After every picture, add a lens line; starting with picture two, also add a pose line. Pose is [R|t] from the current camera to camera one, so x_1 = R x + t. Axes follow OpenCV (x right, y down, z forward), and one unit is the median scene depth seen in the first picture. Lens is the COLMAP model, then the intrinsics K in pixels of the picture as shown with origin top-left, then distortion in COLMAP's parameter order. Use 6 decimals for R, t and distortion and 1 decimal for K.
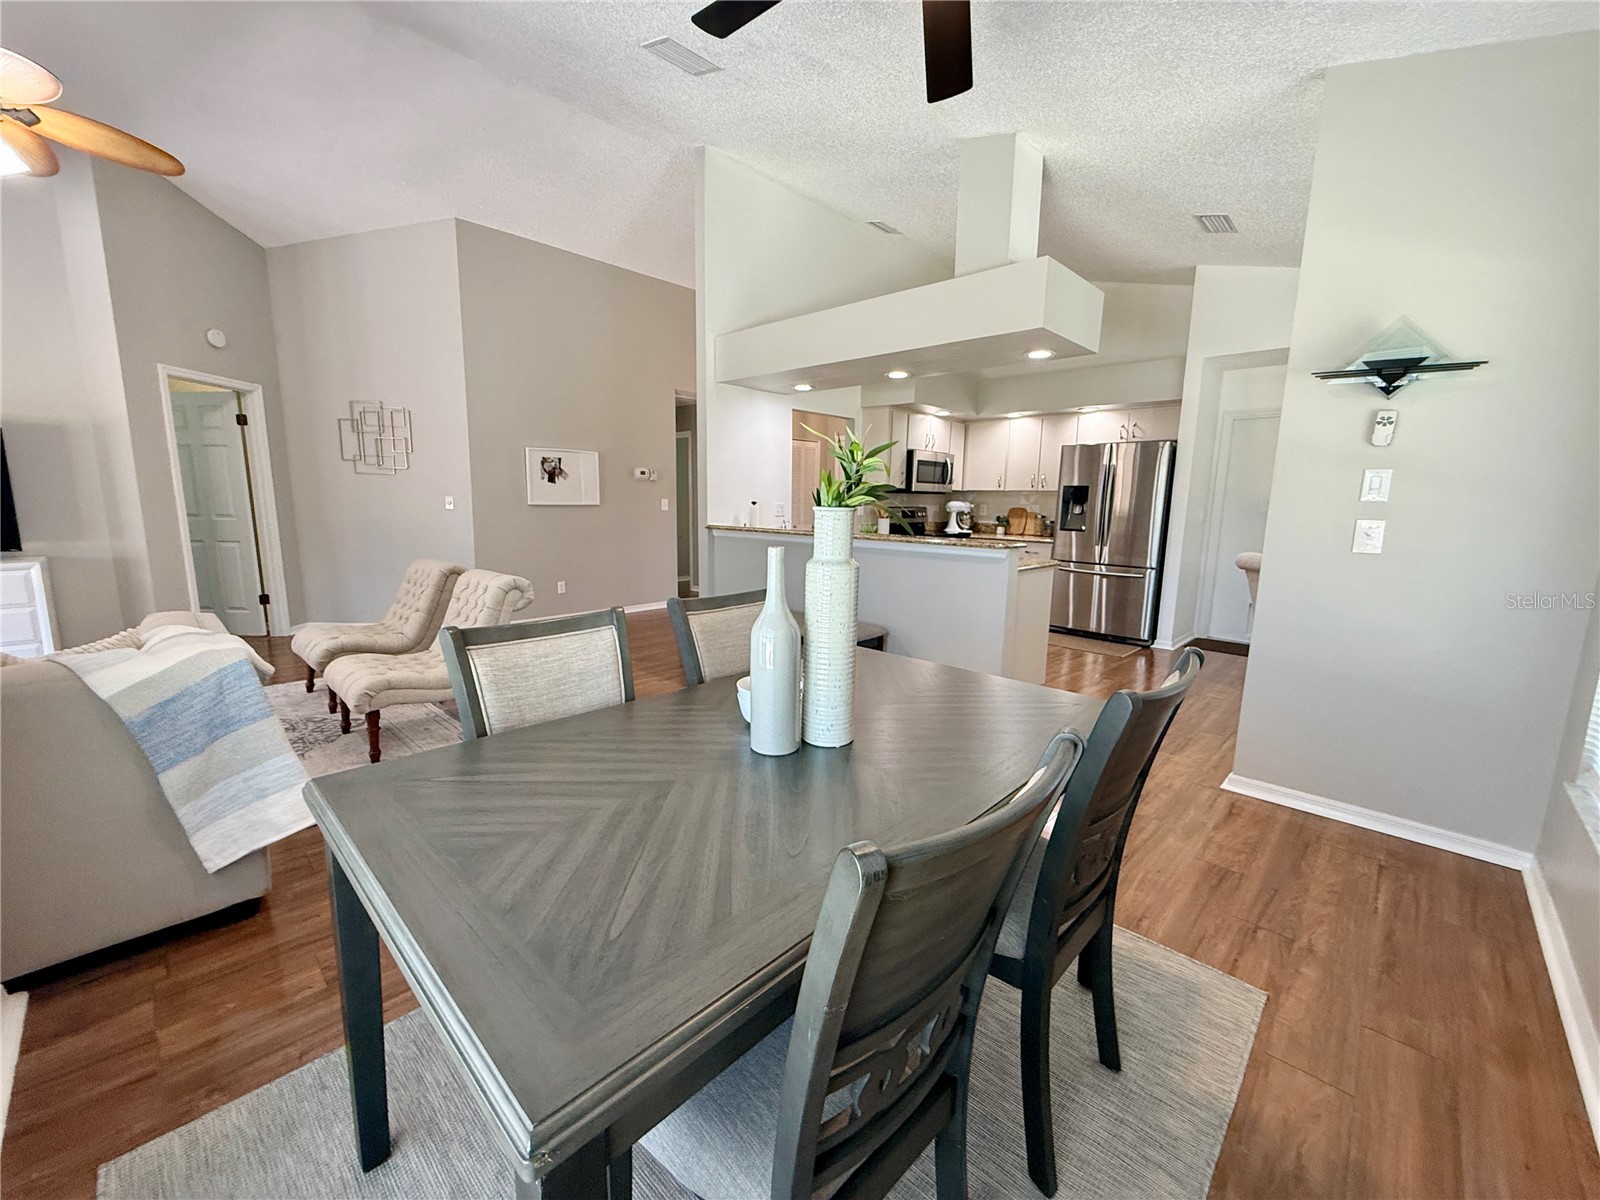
lens RADIAL K [[637.6, 0, 797.3], [0, 637.6, 599.6], [0, 0, 1]] dist [0.001391, 0.000224]
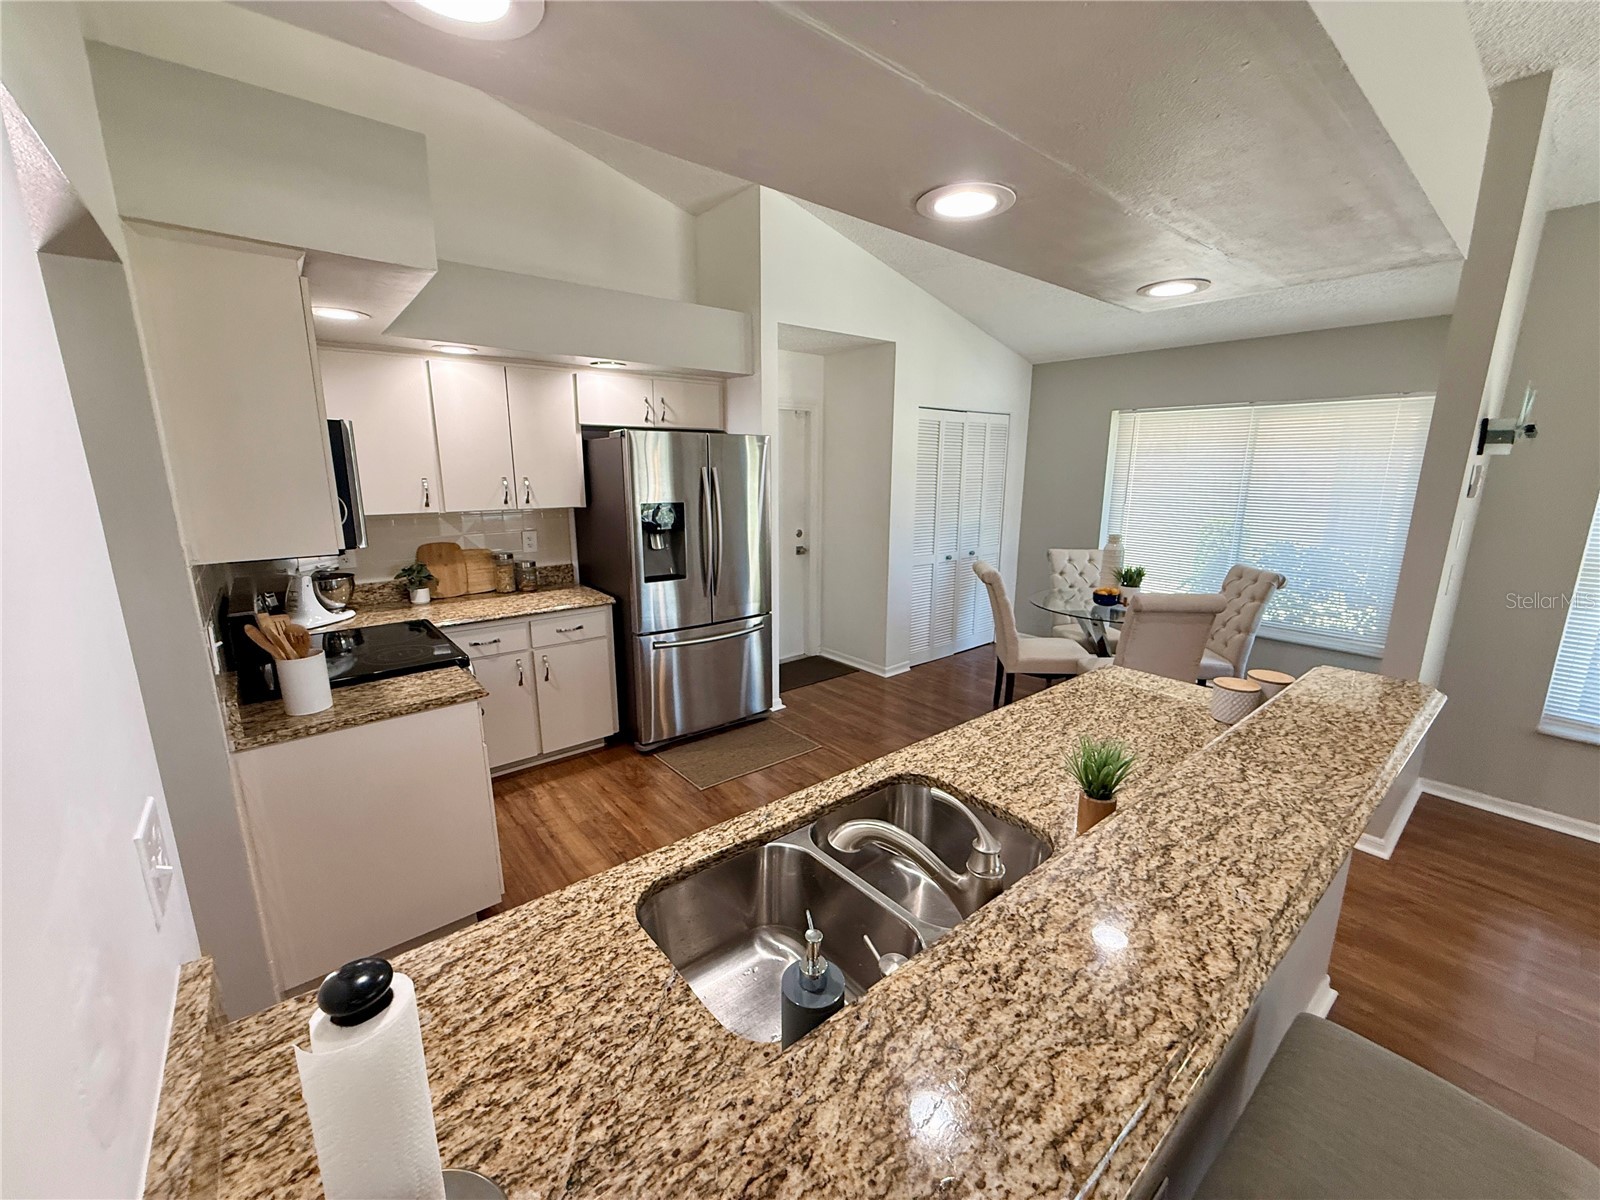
lens RADIAL K [[641.0, 0, 800.0], [0, 641.0, 600.0], [0, 0, 1]] dist [-0.000866, 0.000053]
pose [[0.111168, -0.224768, 0.968050, -0.116713], [0.156111, 0.965944, 0.206352, -0.175952], [-0.981464, 0.128183, 0.142470, 0.731313]]
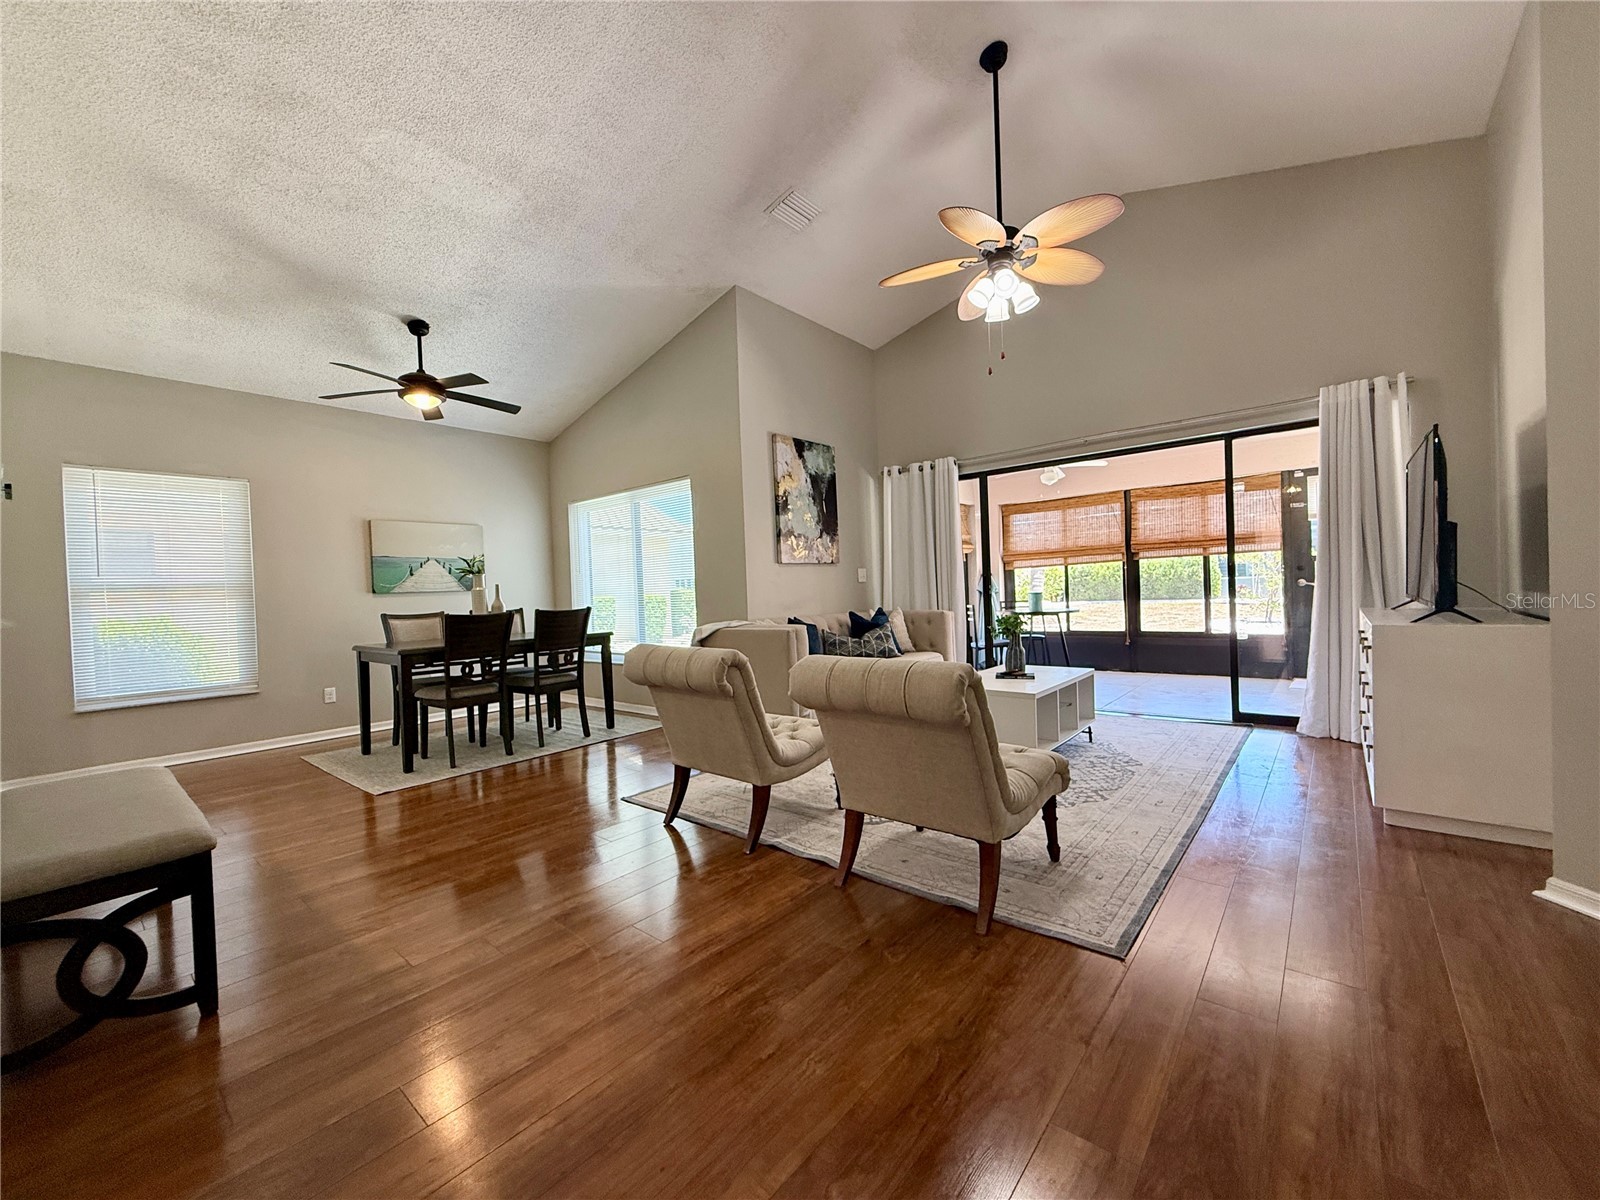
lens RADIAL K [[637.6, 0, 797.3], [0, 637.6, 599.6], [0, 0, 1]] dist [0.001391, 0.000224]
pose [[-0.997232, 0.023488, -0.070545, -0.308032], [0.011009, 0.984978, 0.172330, -0.121771], [0.073533, 0.171077, -0.982510, 0.946150]]
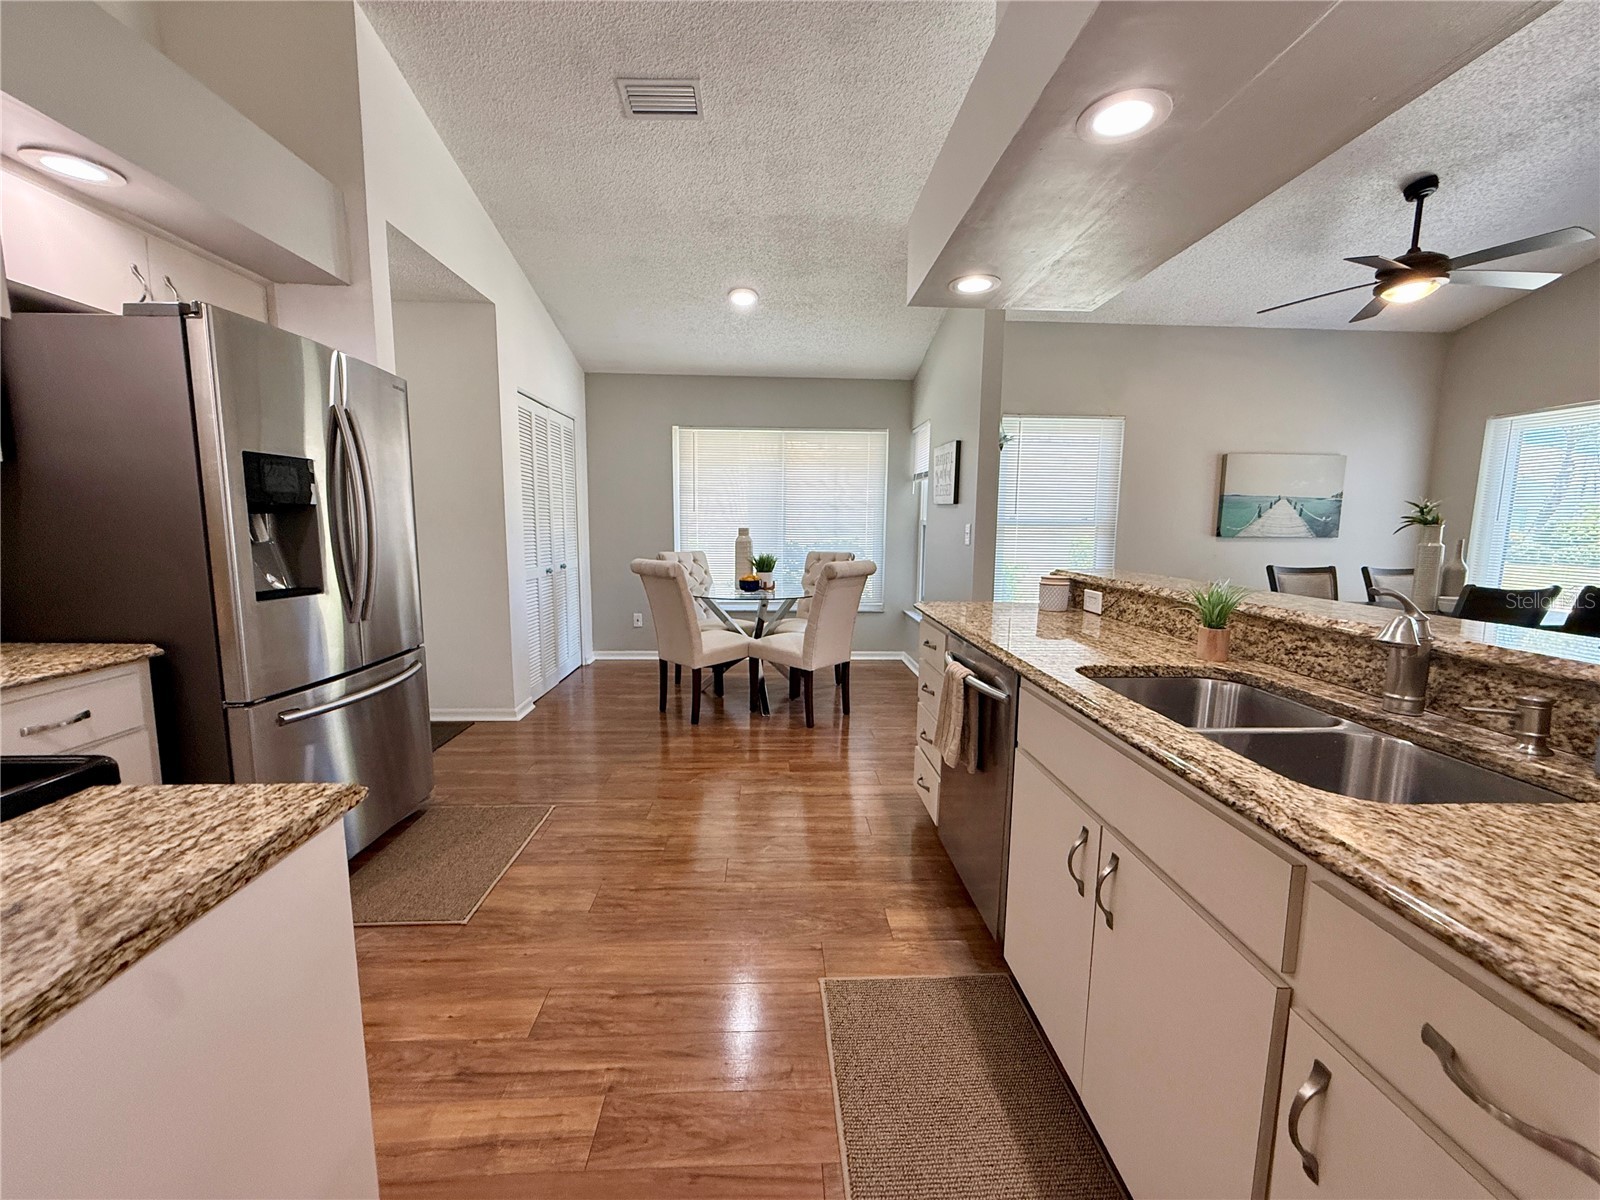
lens RADIAL K [[637.6, 0, 797.3], [0, 637.6, 599.6], [0, 0, 1]] dist [0.001391, 0.000224]
pose [[-0.725605, -0.106598, 0.679804, 0.021244], [0.089291, 0.964989, 0.246625, -0.149720], [-0.682293, 0.239653, -0.690683, 0.958873]]
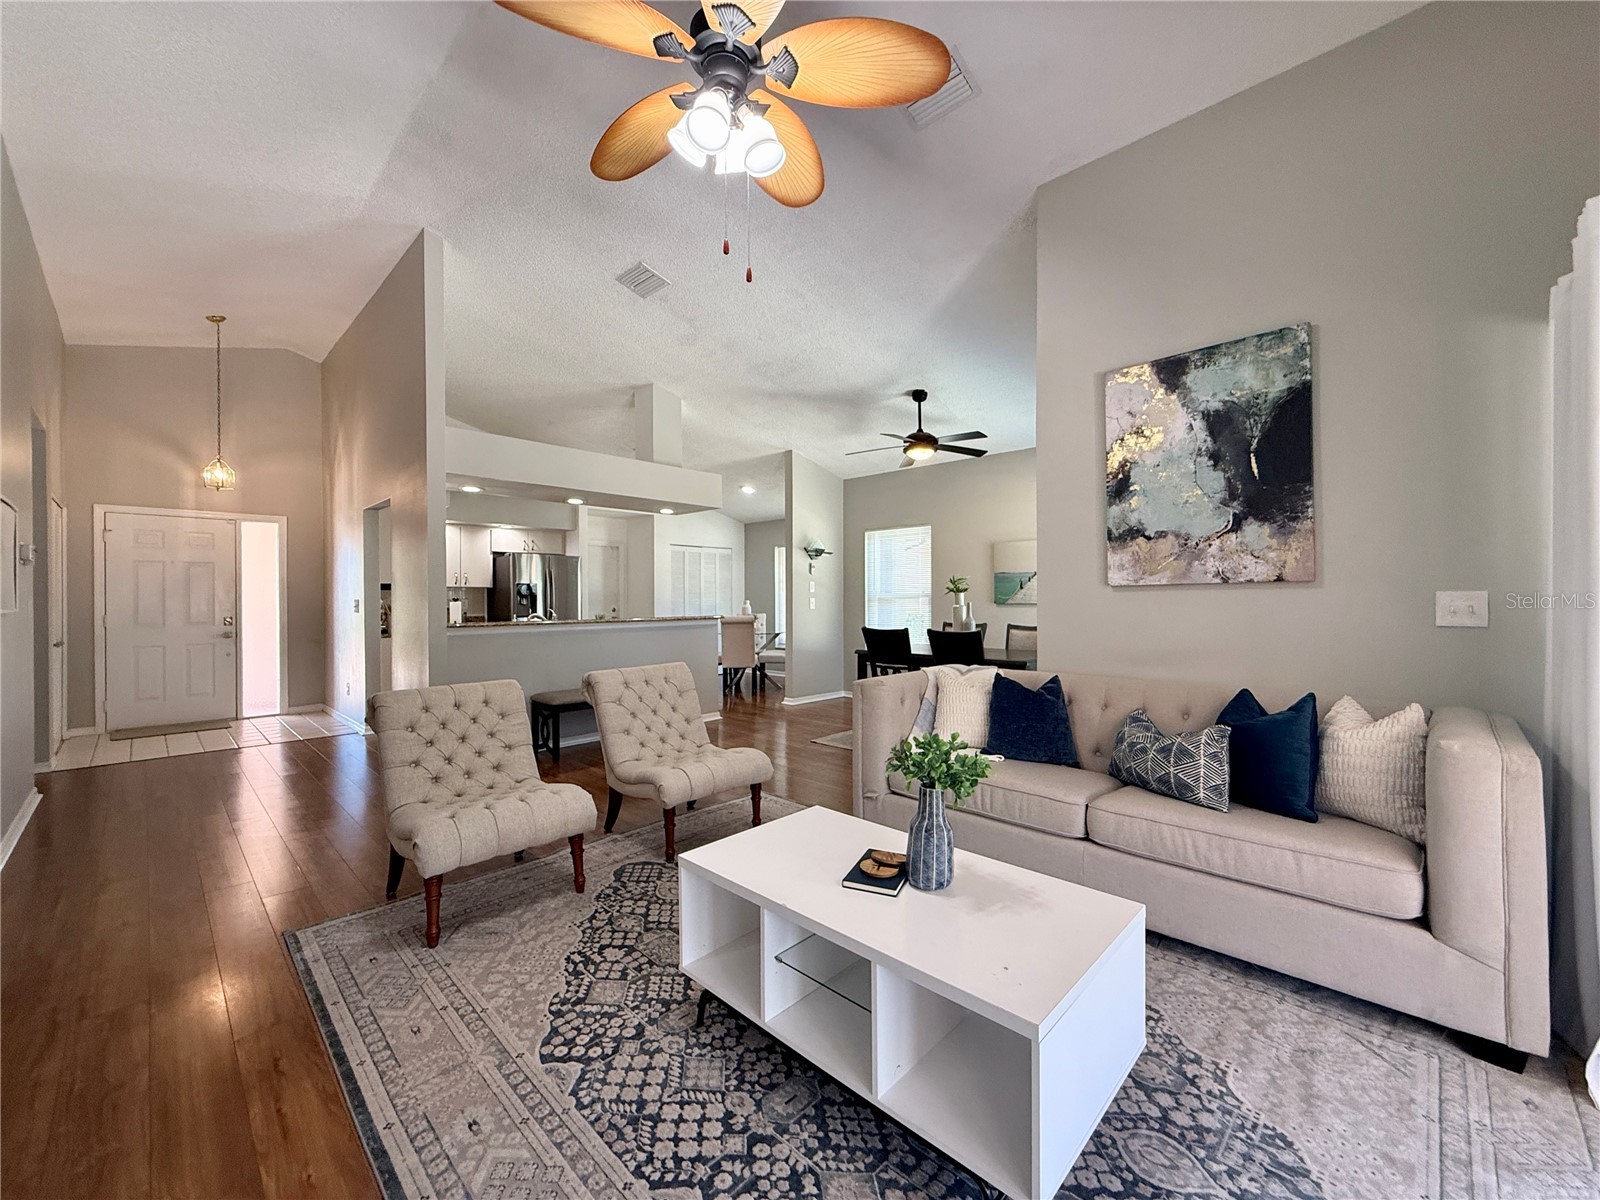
lens RADIAL K [[641.0, 0, 800.0], [0, 641.0, 600.0], [0, 0, 1]] dist [-0.000866, 0.000053]
pose [[0.001820, -0.017118, 0.999852, -0.821296], [0.164423, 0.986250, 0.016586, -0.066127], [-0.986388, 0.164369, 0.004609, 0.393334]]
